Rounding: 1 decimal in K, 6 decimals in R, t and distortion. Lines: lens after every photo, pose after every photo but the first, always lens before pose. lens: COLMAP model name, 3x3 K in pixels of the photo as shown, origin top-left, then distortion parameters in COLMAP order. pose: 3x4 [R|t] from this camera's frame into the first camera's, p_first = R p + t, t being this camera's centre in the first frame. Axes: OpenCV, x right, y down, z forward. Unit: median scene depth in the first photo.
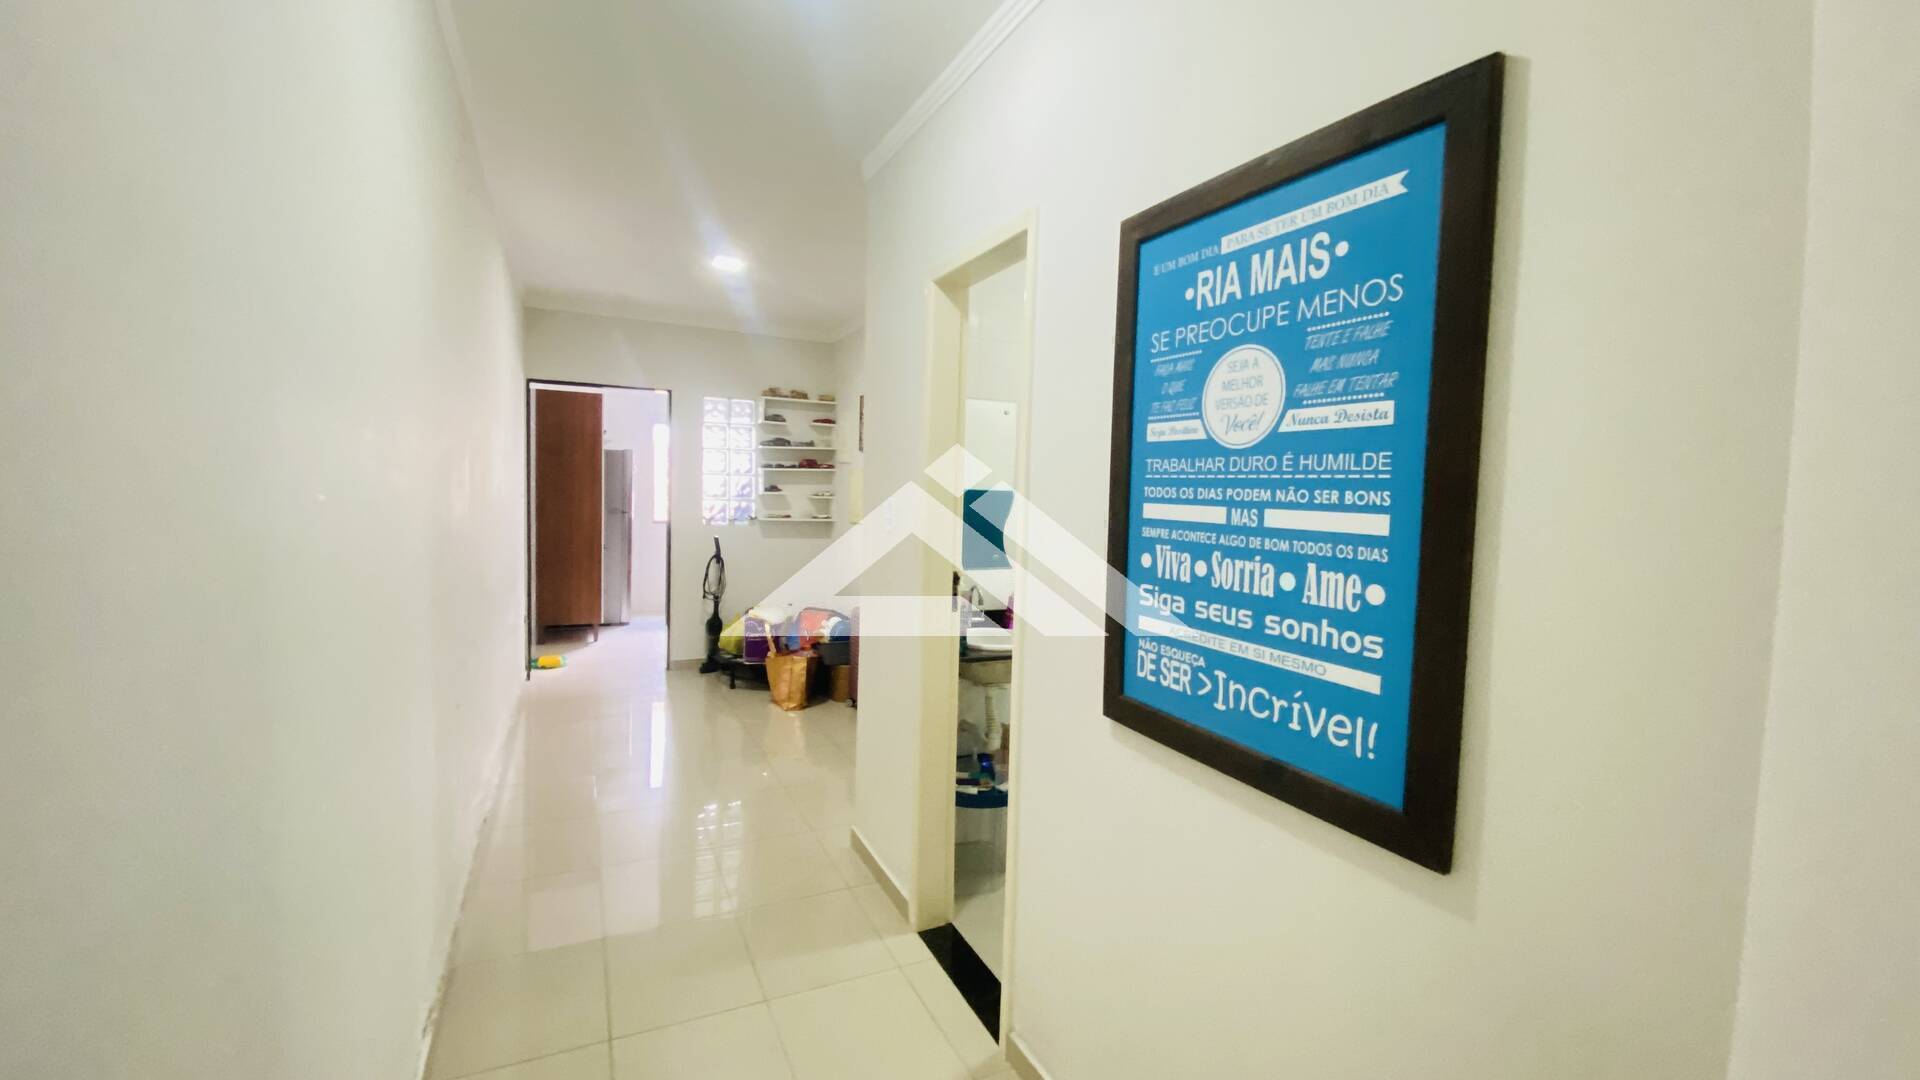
lens RADIAL K [[769.0, 0, 973.4], [0, 769.0, 532.2], [0, 0, 1]] dist [0.018537, -0.019389]
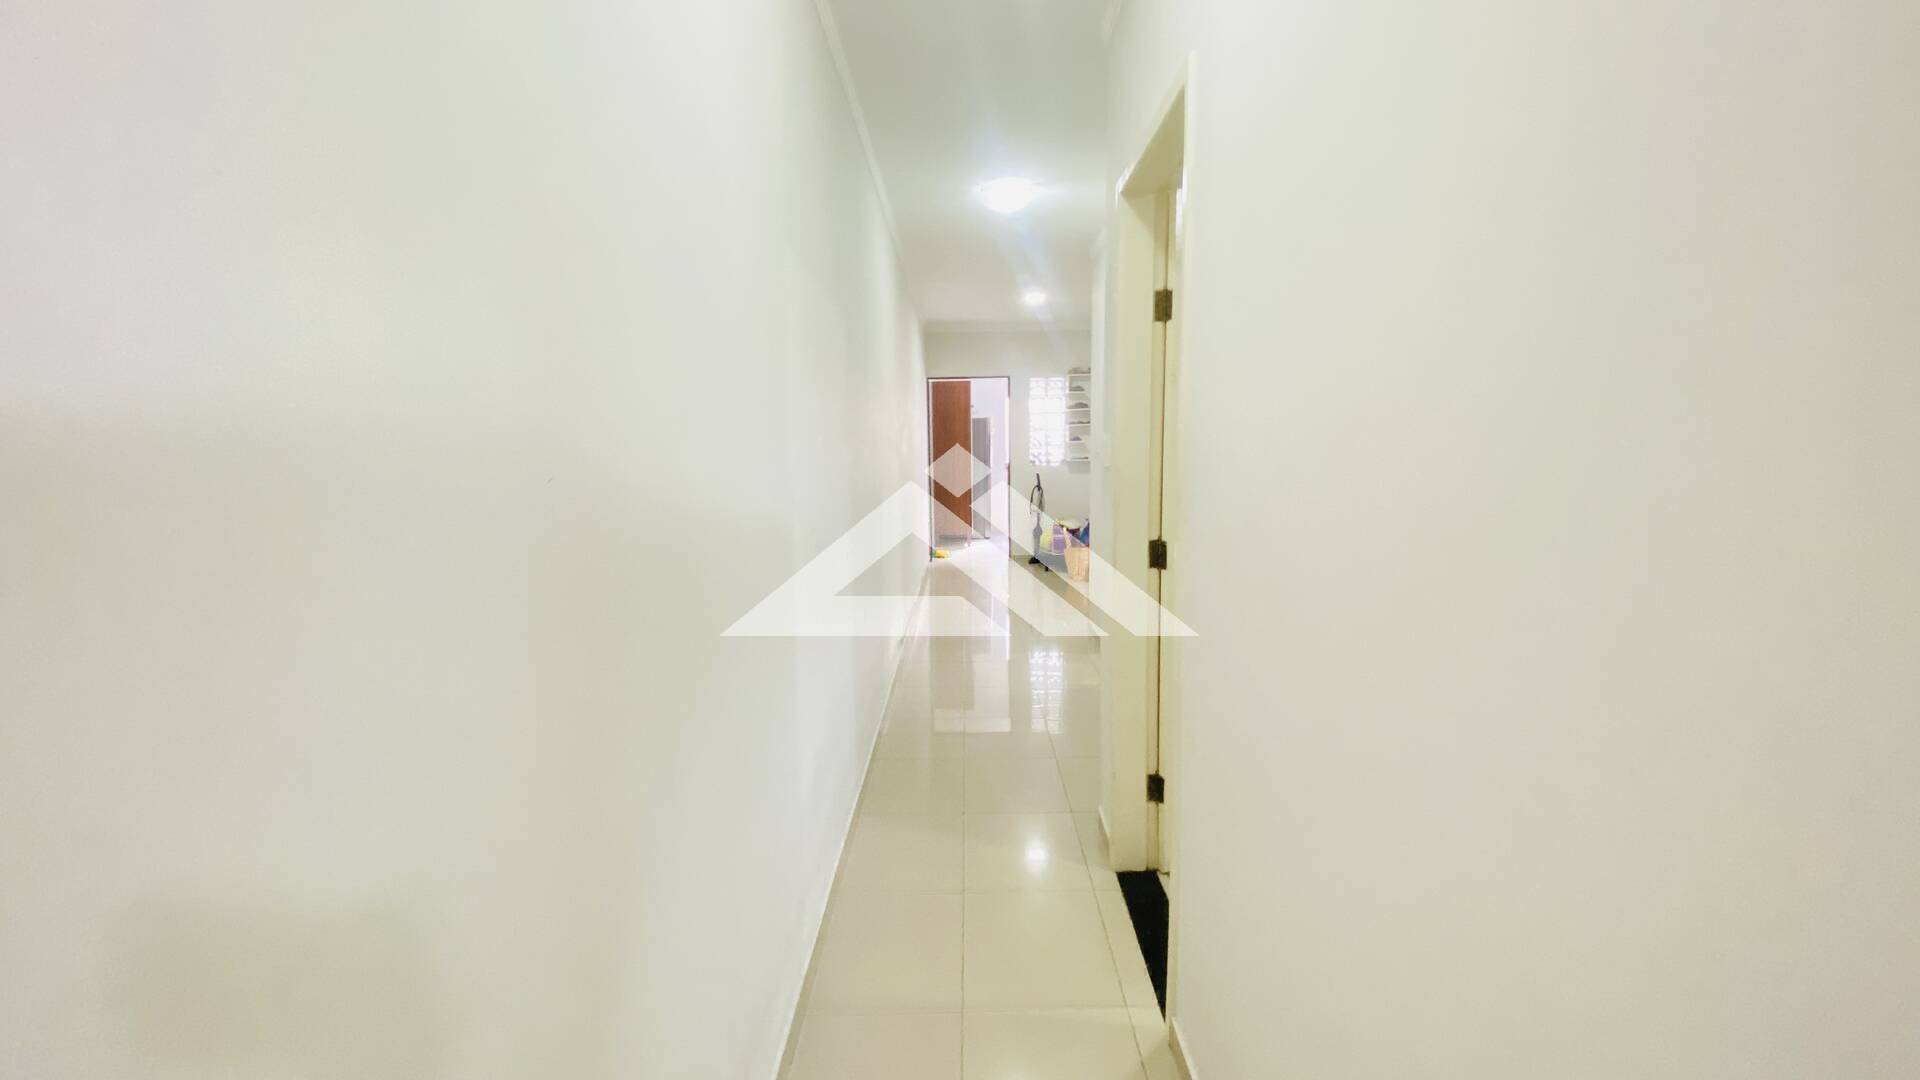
lens RADIAL K [[769.0, 0, 973.4], [0, 769.0, 532.2], [0, 0, 1]] dist [0.018537, -0.019389]
pose [[0.895654, 0.007129, -0.444695, 0.207714], [0.017514, 0.998531, 0.051284, 0.040529], [0.444407, -0.053721, 0.894213, -0.376867]]
